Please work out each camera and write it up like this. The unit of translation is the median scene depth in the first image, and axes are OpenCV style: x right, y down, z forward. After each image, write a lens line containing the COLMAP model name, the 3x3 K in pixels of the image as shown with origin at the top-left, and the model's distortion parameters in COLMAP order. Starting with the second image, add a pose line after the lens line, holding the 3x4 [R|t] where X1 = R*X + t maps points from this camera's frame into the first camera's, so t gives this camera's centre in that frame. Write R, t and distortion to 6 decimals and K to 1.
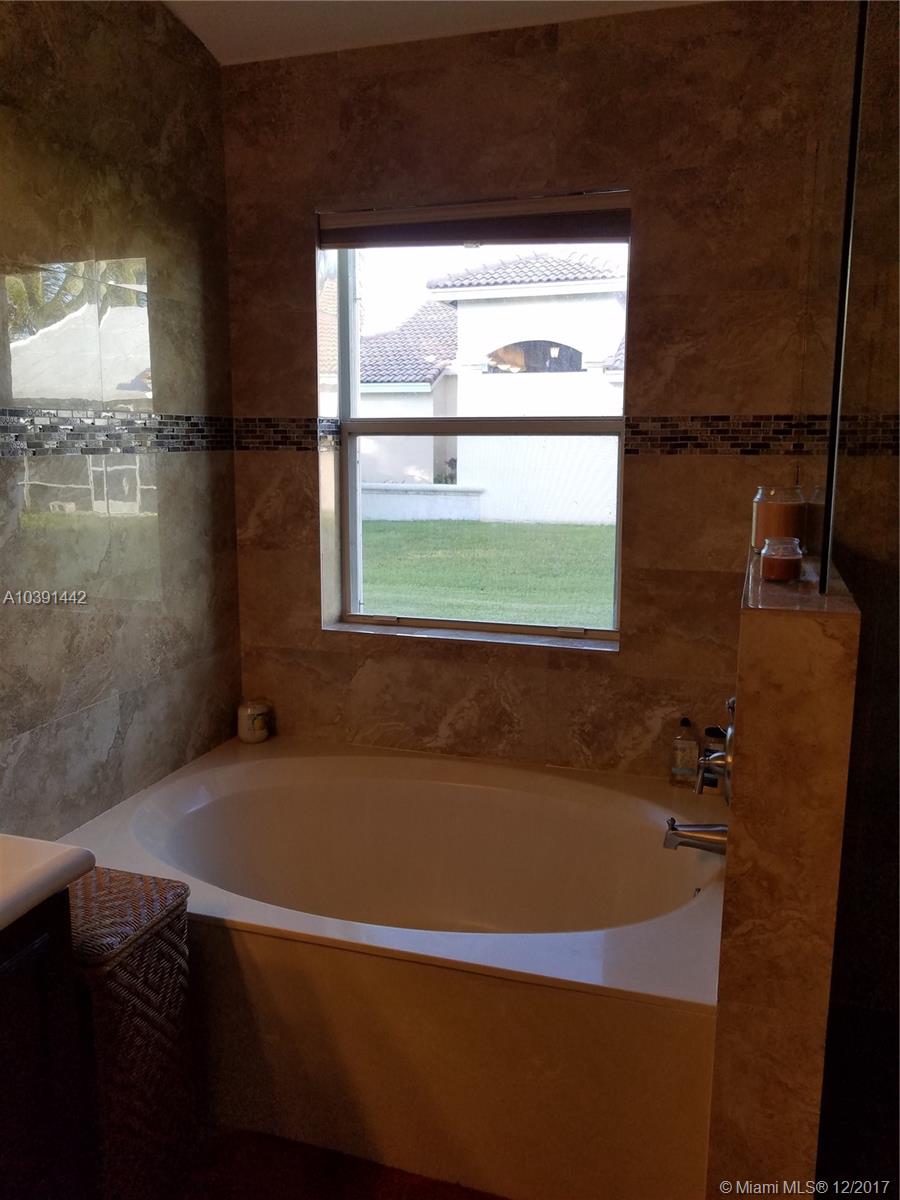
lens RADIAL K [[933.0, 0, 451.1], [0, 933.0, 583.4], [0, 0, 1]] dist [0.007225, -0.002081]
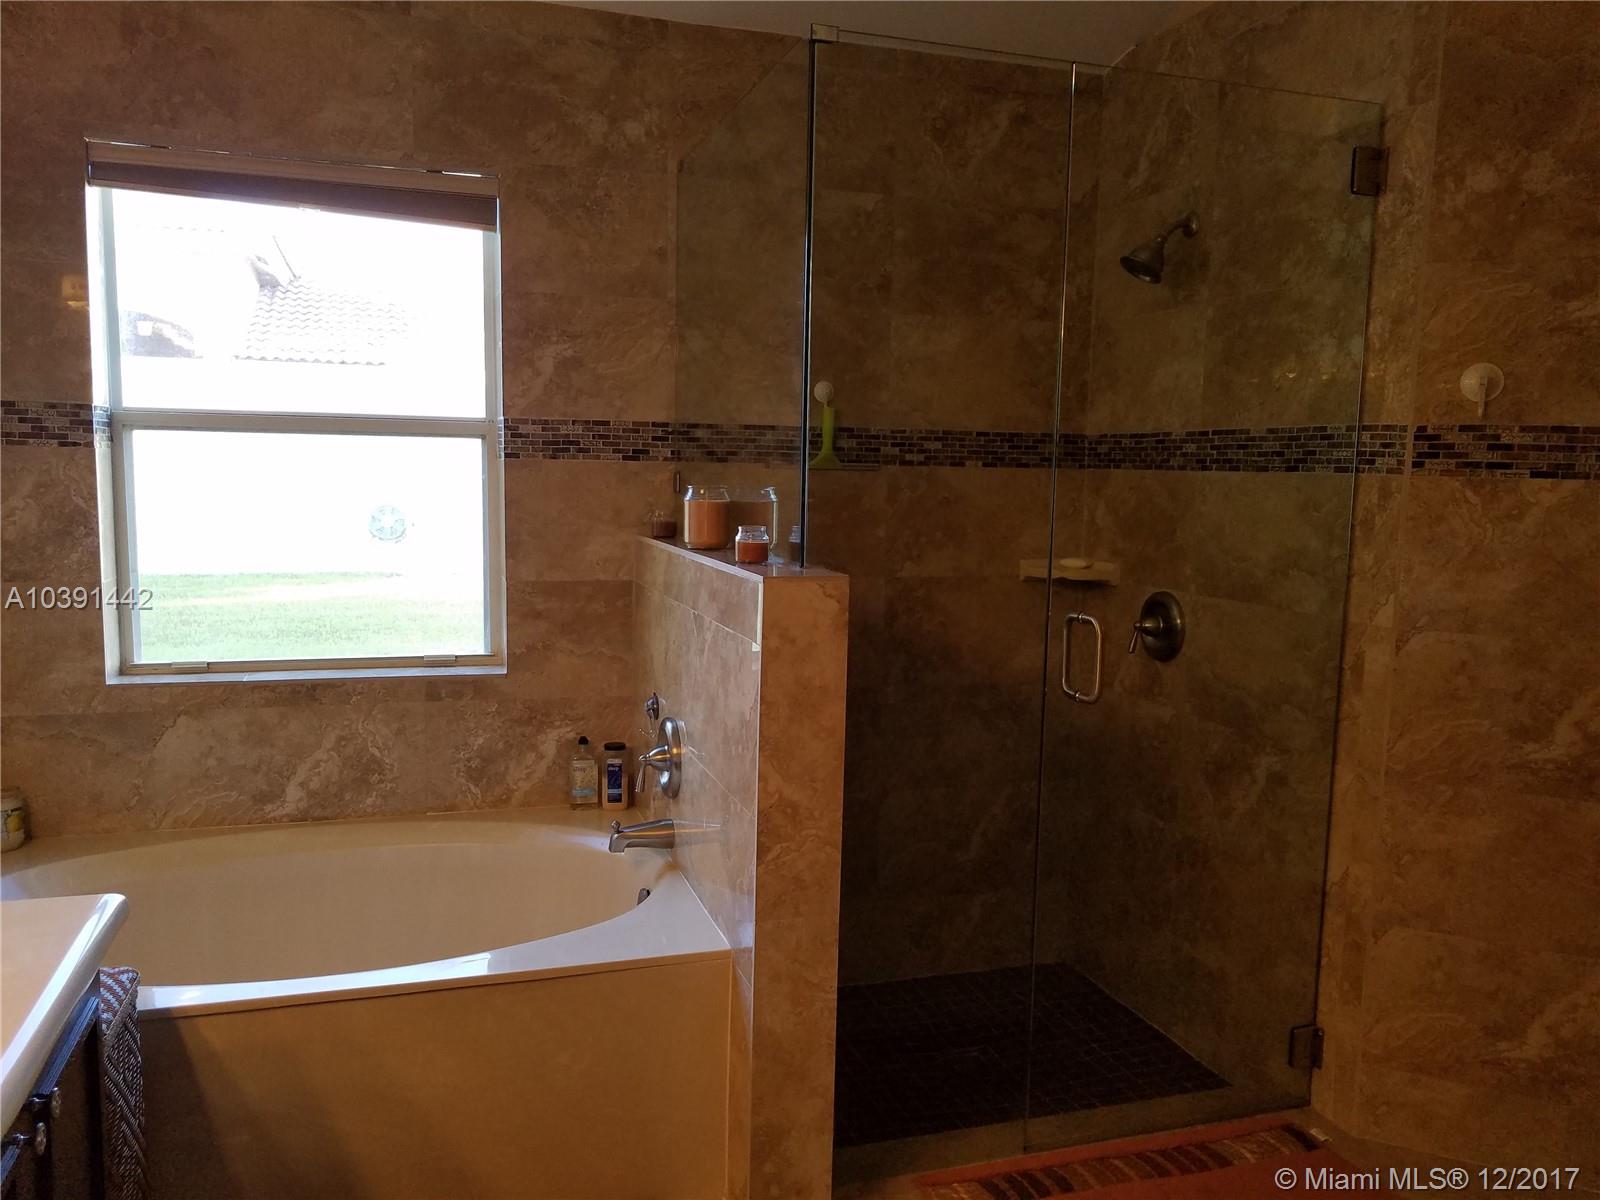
lens RADIAL K [[1244.0, 0, 799.3], [0, 1244.0, 602.2], [0, 0, 1]] dist [0.007225, -0.002081]
pose [[0.810490, -0.048165, 0.583768, -0.303315], [0.072442, 0.997205, -0.018300, 0.047666], [-0.581255, 0.057121, 0.811714, -0.162917]]
